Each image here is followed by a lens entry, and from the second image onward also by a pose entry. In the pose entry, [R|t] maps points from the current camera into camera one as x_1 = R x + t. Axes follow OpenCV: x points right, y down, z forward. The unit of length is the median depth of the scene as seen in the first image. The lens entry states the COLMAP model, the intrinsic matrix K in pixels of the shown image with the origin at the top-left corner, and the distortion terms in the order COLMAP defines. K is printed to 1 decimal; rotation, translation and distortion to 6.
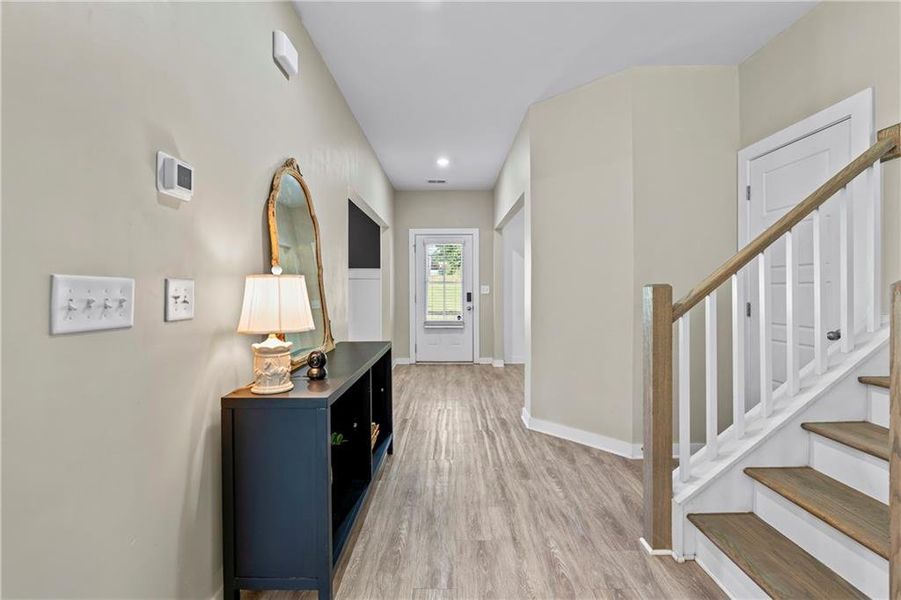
lens RADIAL K [[405.5, 0, 447.6], [0, 405.5, 292.4], [0, 0, 1]] dist [-0.003798, 0.000352]
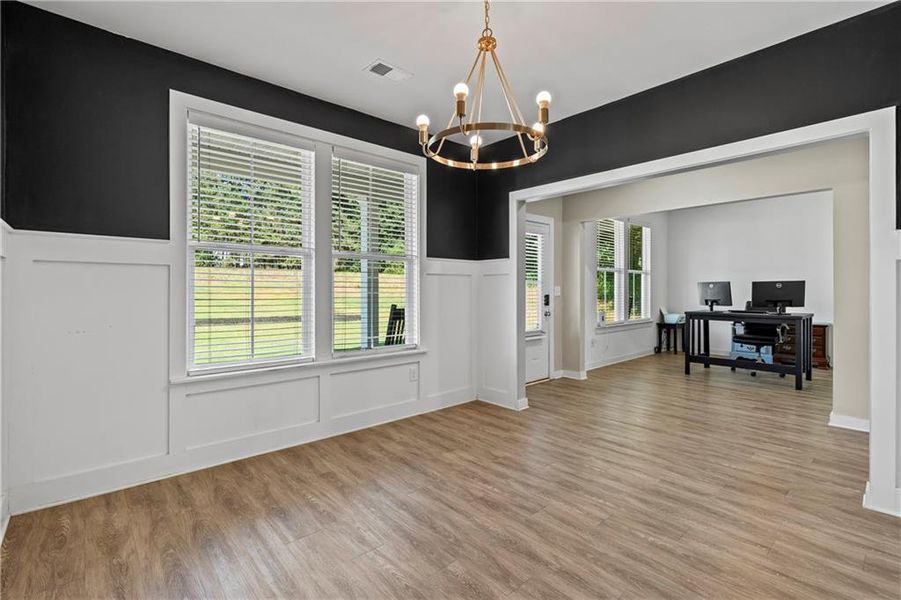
lens RADIAL K [[410.7, 0, 450.5], [0, 410.7, 288.8], [0, 0, 1]] dist [-0.002248, 0.000199]
pose [[0.743130, 0.001851, 0.669145, -0.661315], [0.006486, 0.999929, -0.009970, -0.004444], [-0.669116, 0.011749, 0.743065, 0.513262]]
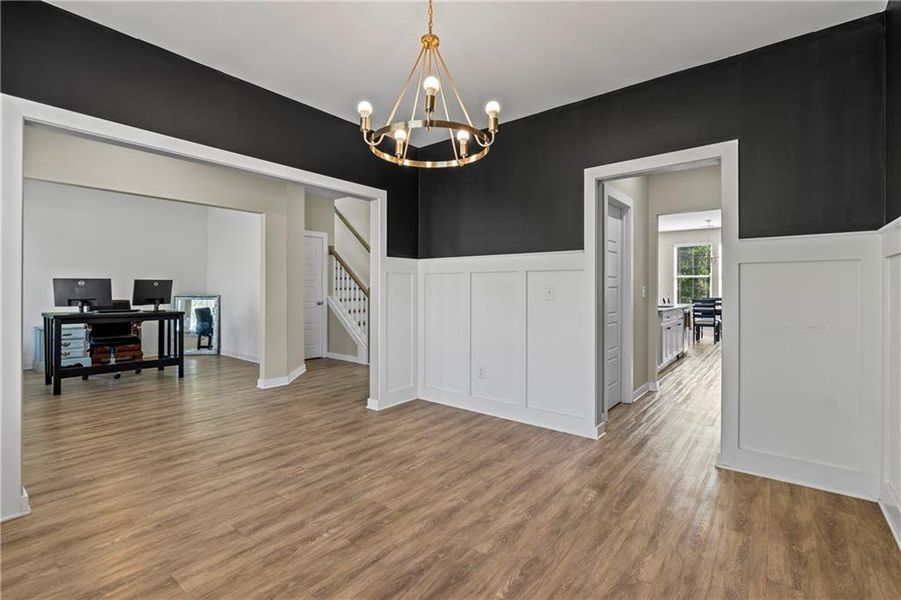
lens RADIAL K [[409.2, 0, 447.5], [0, 409.2, 284.8], [0, 0, 1]] dist [-0.005601, 0.000488]
pose [[-0.777965, 0.005266, 0.628286, -0.638709], [0.001807, 0.999979, -0.006144, -0.006932], [-0.628305, -0.003644, -0.777958, 0.966708]]
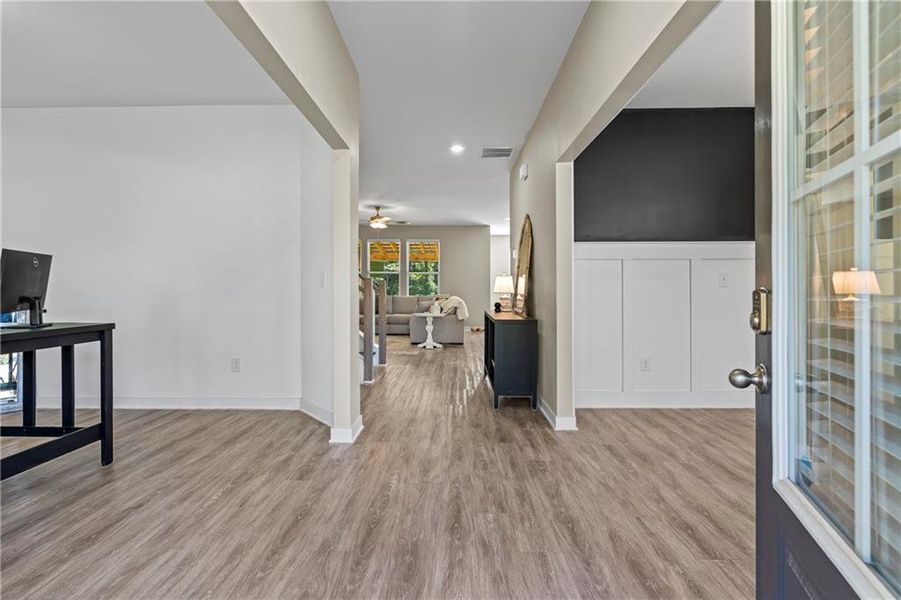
lens RADIAL K [[405.5, 0, 447.6], [0, 405.5, 292.4], [0, 0, 1]] dist [-0.003798, 0.000352]
pose [[-0.999859, 0.002845, 0.016530, -0.005191], [0.003121, 0.999855, 0.016721, 0.007342], [-0.016480, 0.016770, -0.999724, 1.037584]]
